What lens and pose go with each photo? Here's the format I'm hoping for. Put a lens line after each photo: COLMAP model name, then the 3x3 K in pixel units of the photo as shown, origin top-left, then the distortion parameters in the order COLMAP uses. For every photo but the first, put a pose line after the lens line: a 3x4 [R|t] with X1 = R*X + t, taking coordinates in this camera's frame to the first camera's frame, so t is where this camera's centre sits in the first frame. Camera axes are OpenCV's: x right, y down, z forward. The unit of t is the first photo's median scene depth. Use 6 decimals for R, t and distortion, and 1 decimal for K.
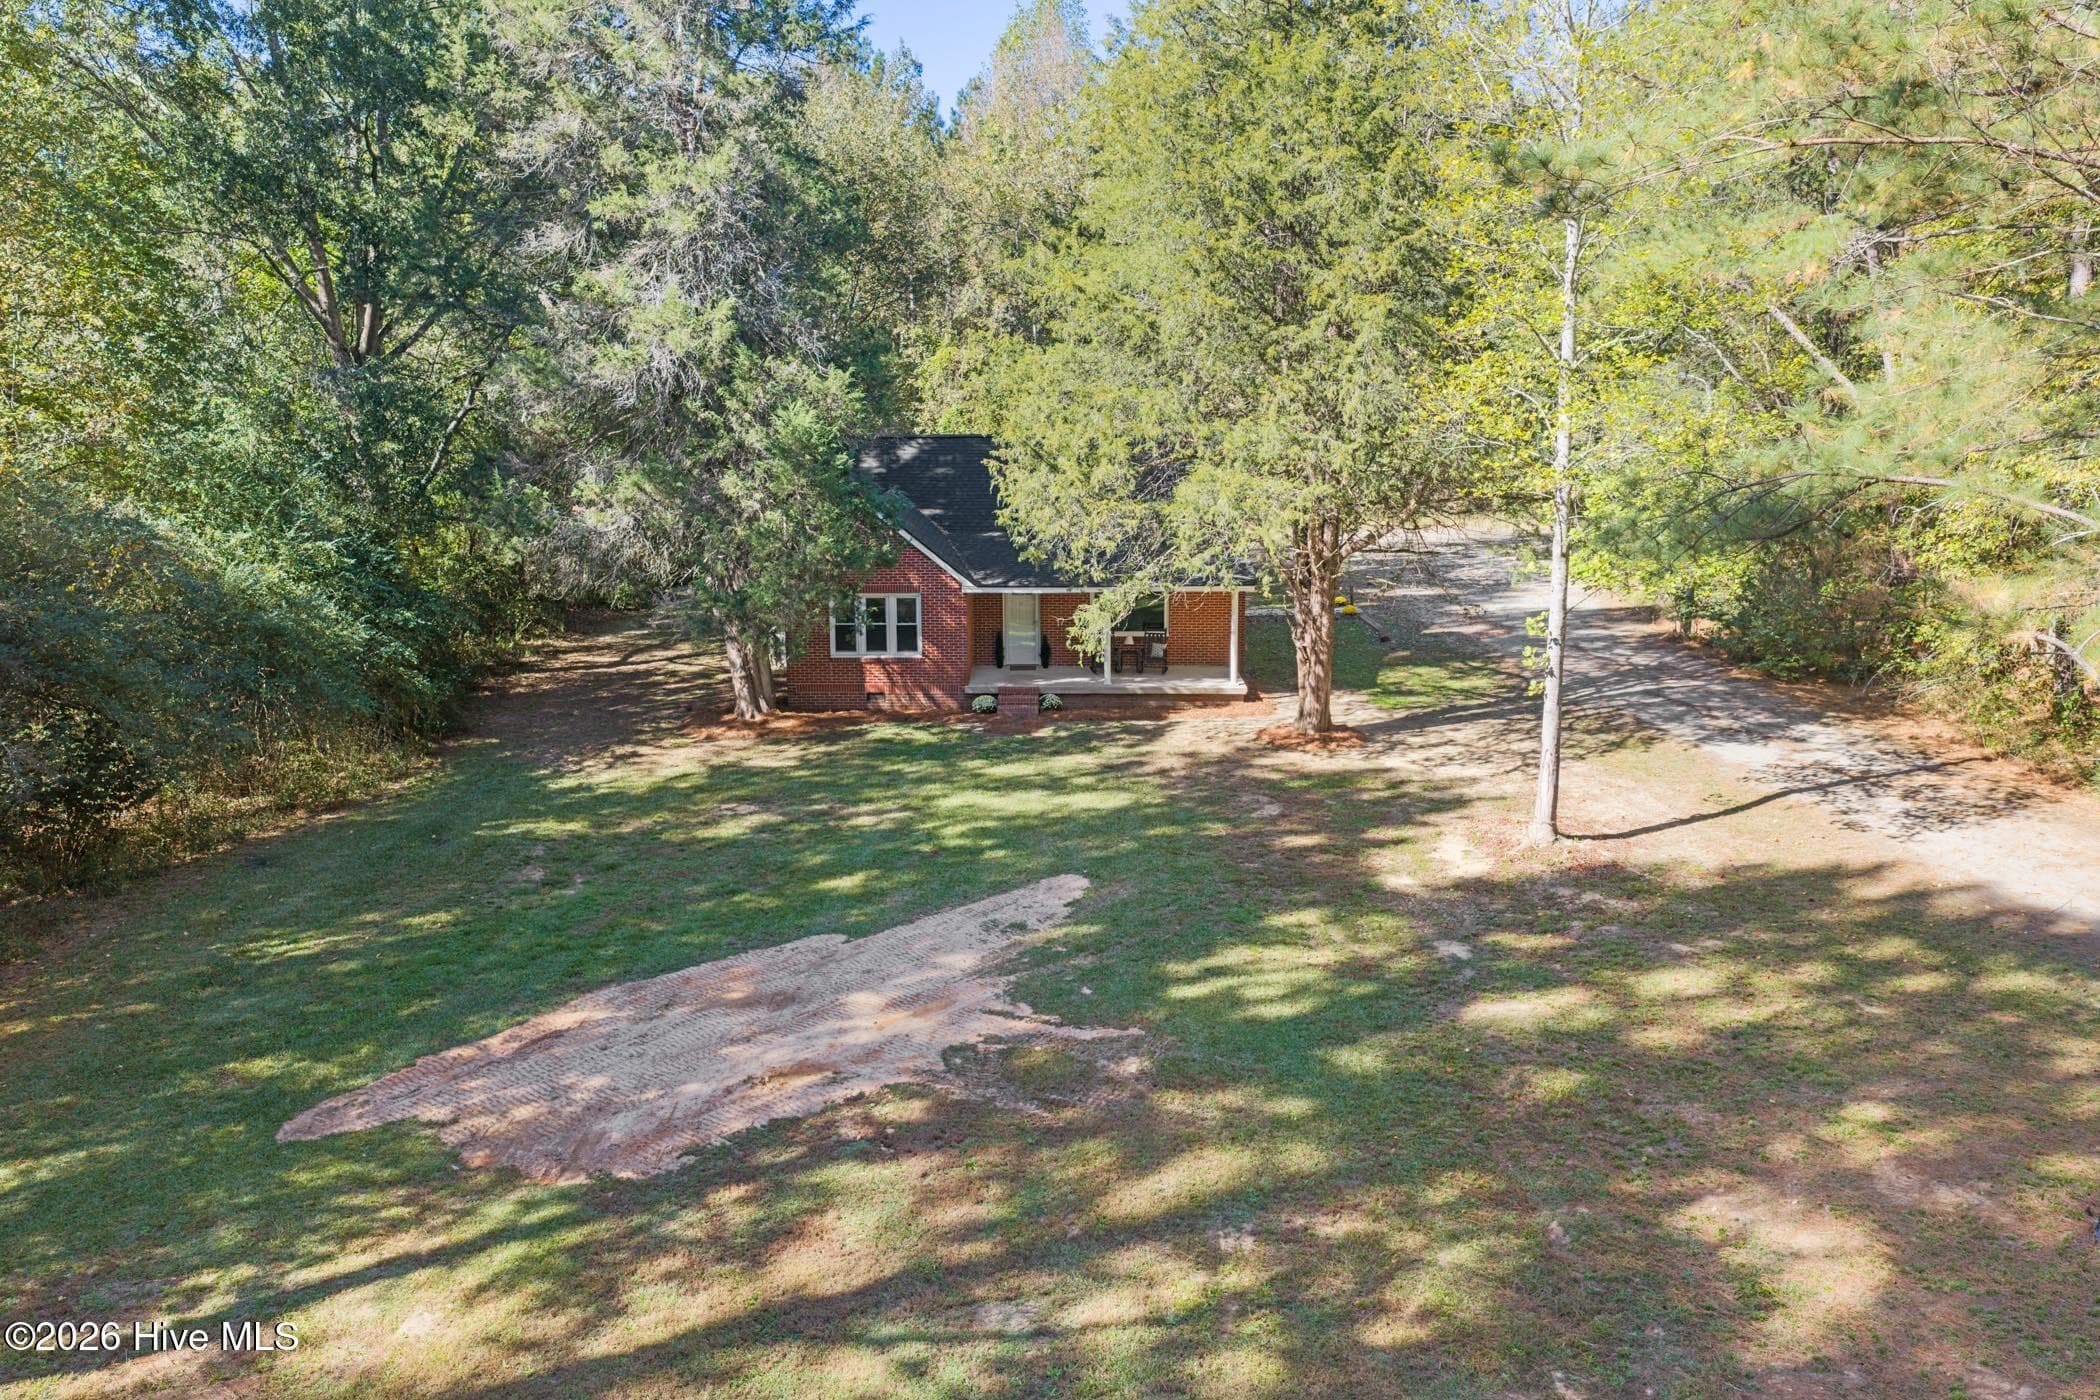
lens RADIAL K [[1705.0, 0, 998.7], [0, 1705.0, 717.7], [0, 0, 1]] dist [0.008469, 0.001007]
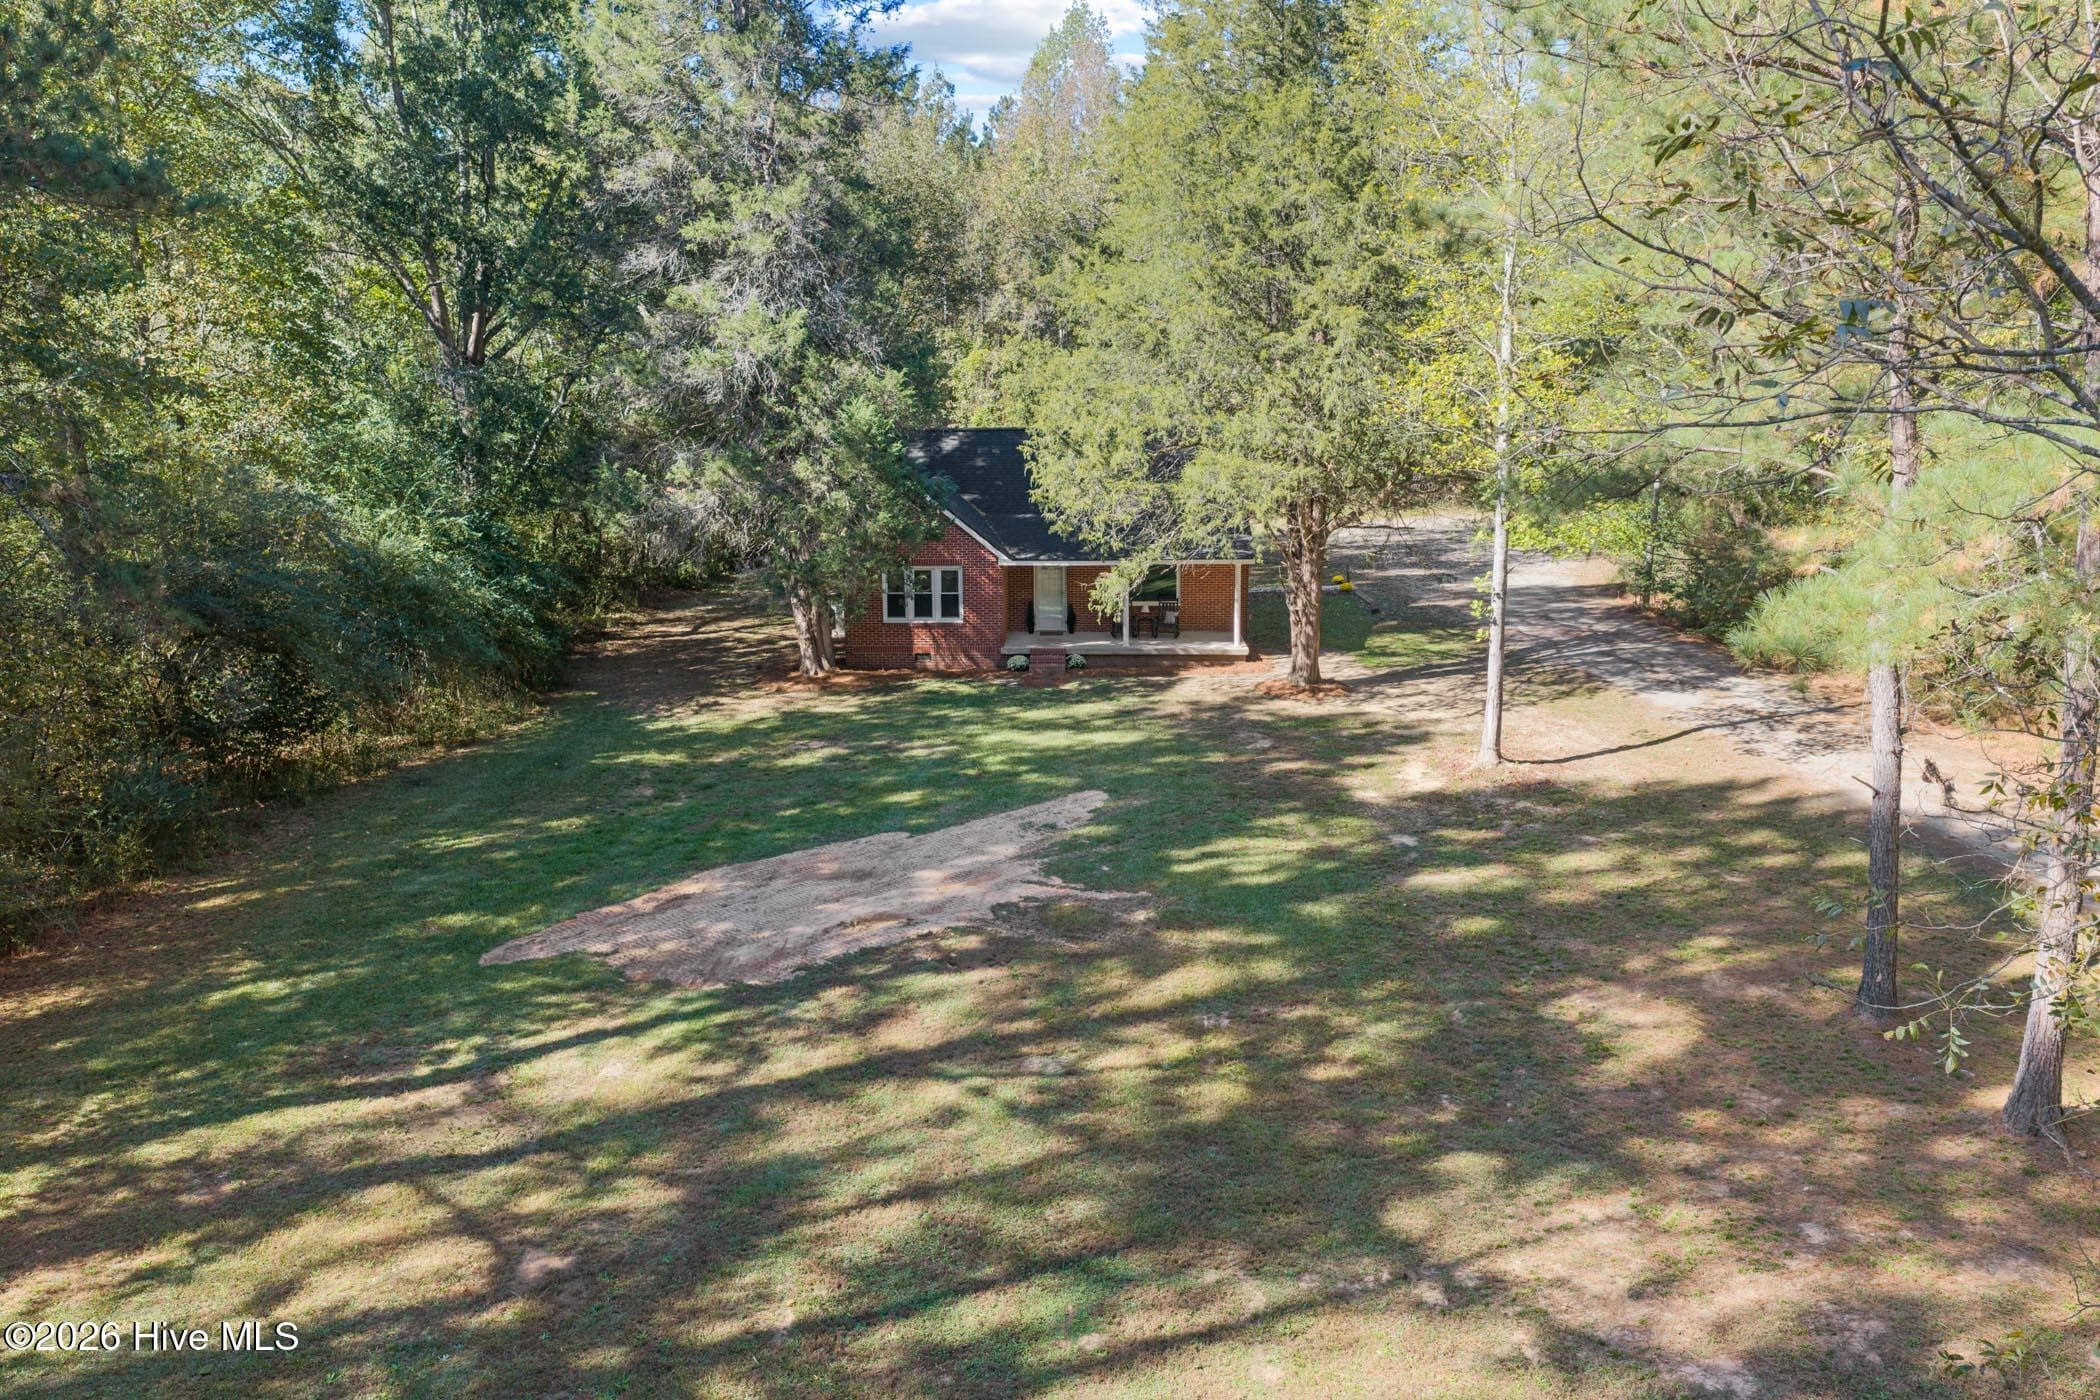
lens RADIAL K [[1698.7, 0, 998.4], [0, 1698.7, 720.8], [0, 0, 1]] dist [0.016805, -0.001139]
pose [[0.999901, 0.001319, -0.014034, -0.006733], [-0.001297, 0.999998, 0.001578, 0.035163], [0.014036, -0.001560, 0.999900, -0.168684]]
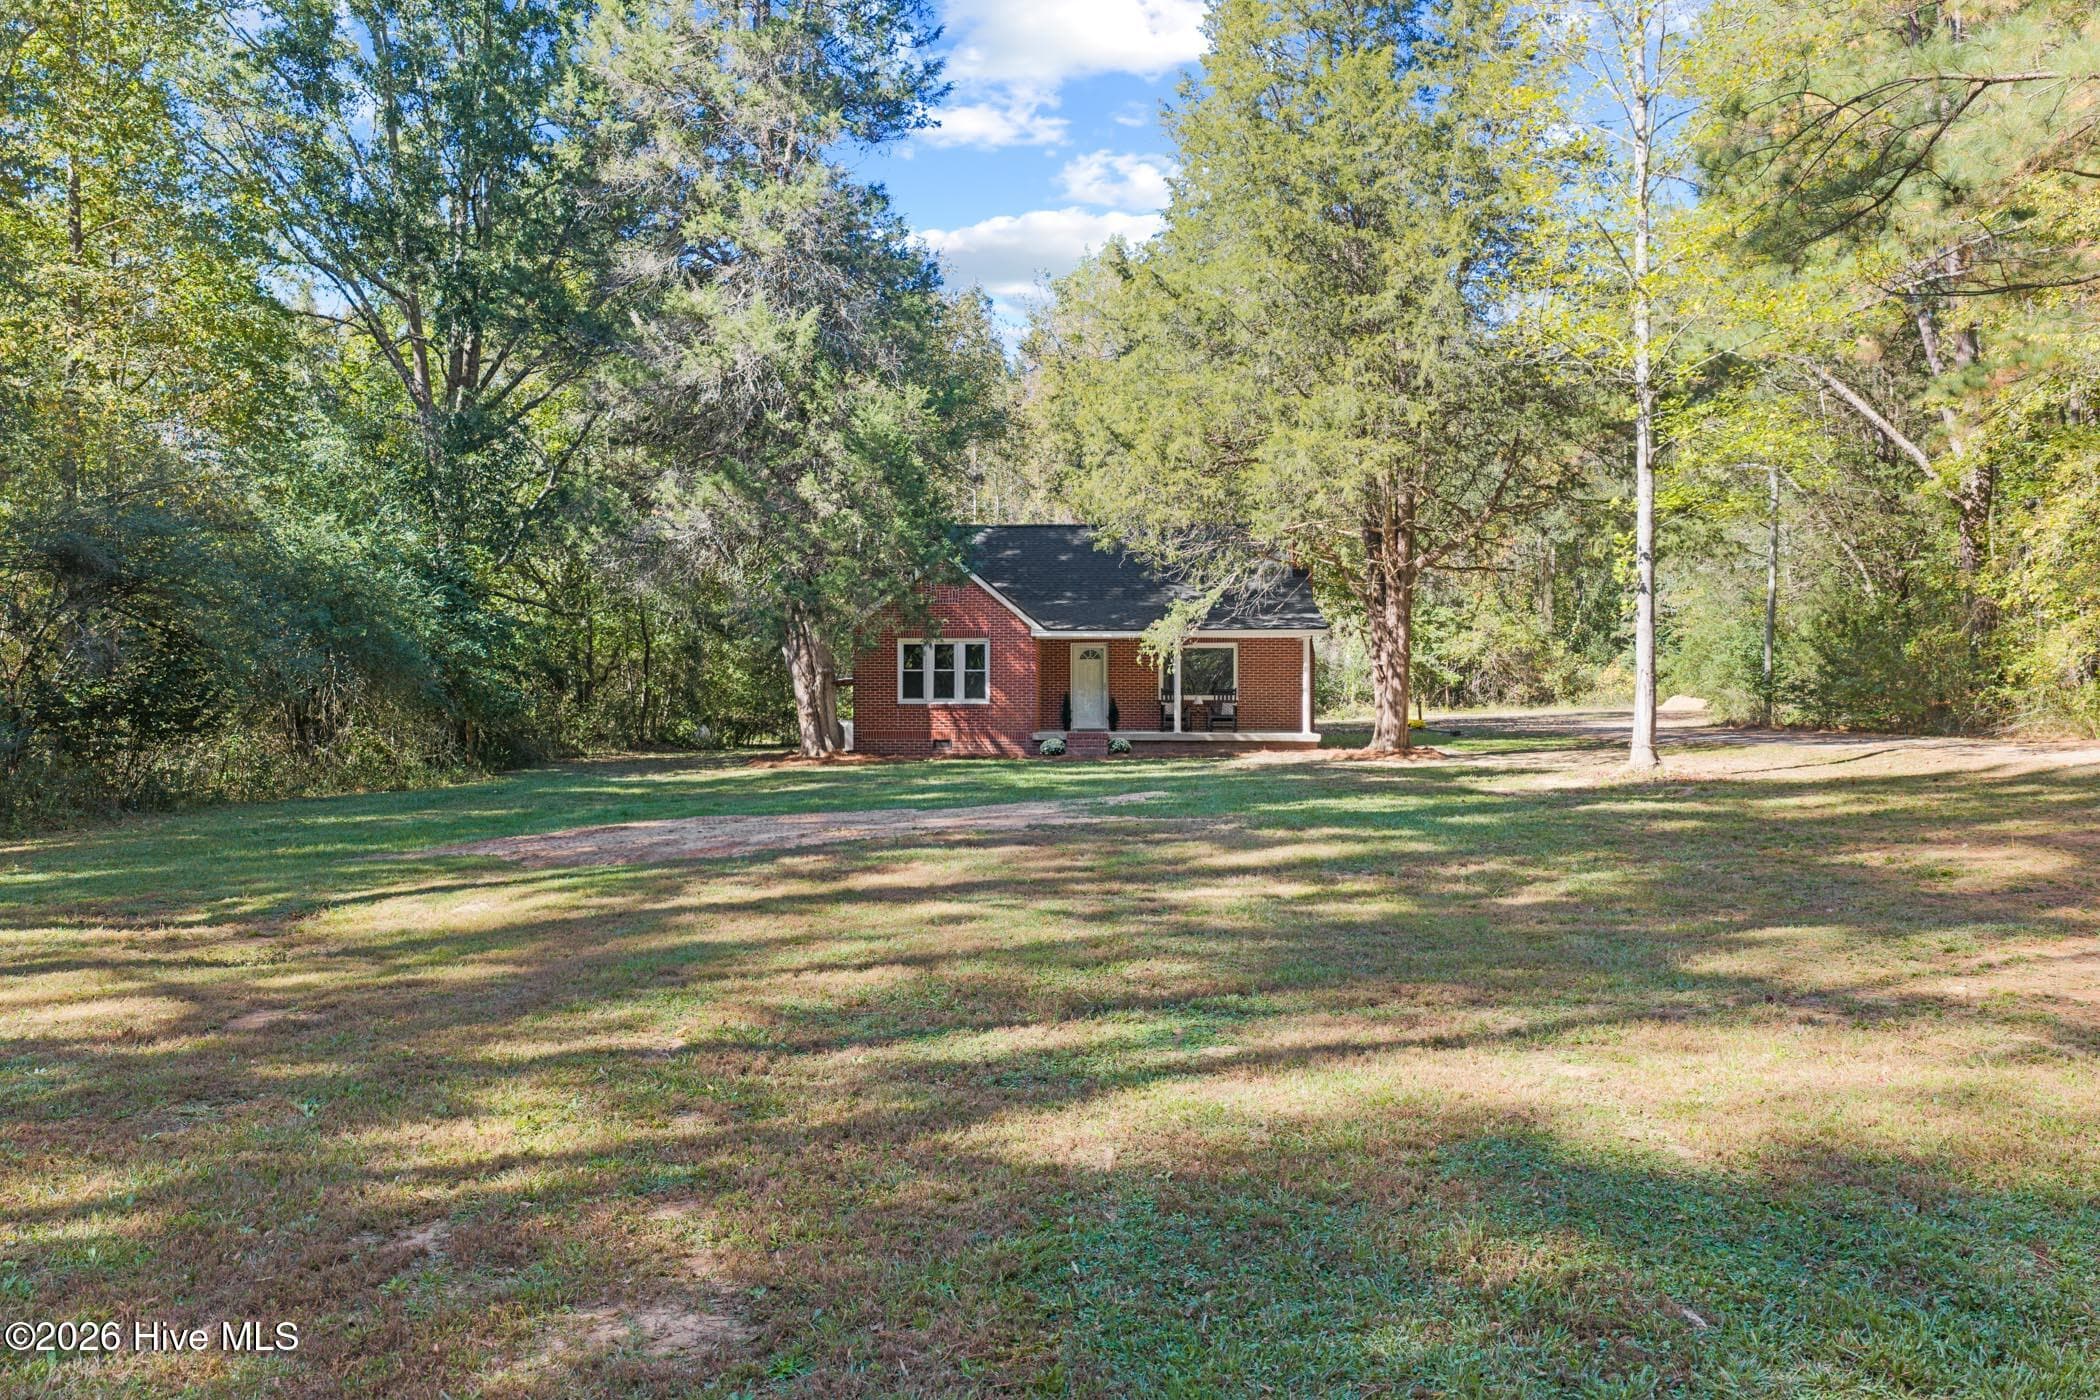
lens RADIAL K [[1705.0, 0, 998.7], [0, 1705.0, 717.7], [0, 0, 1]] dist [0.008469, 0.001007]
pose [[0.999539, 0.010088, -0.028624, -0.013942], [-0.015581, 0.979930, -0.198732, 0.208534], [0.026045, 0.199086, 0.979636, 0.039620]]
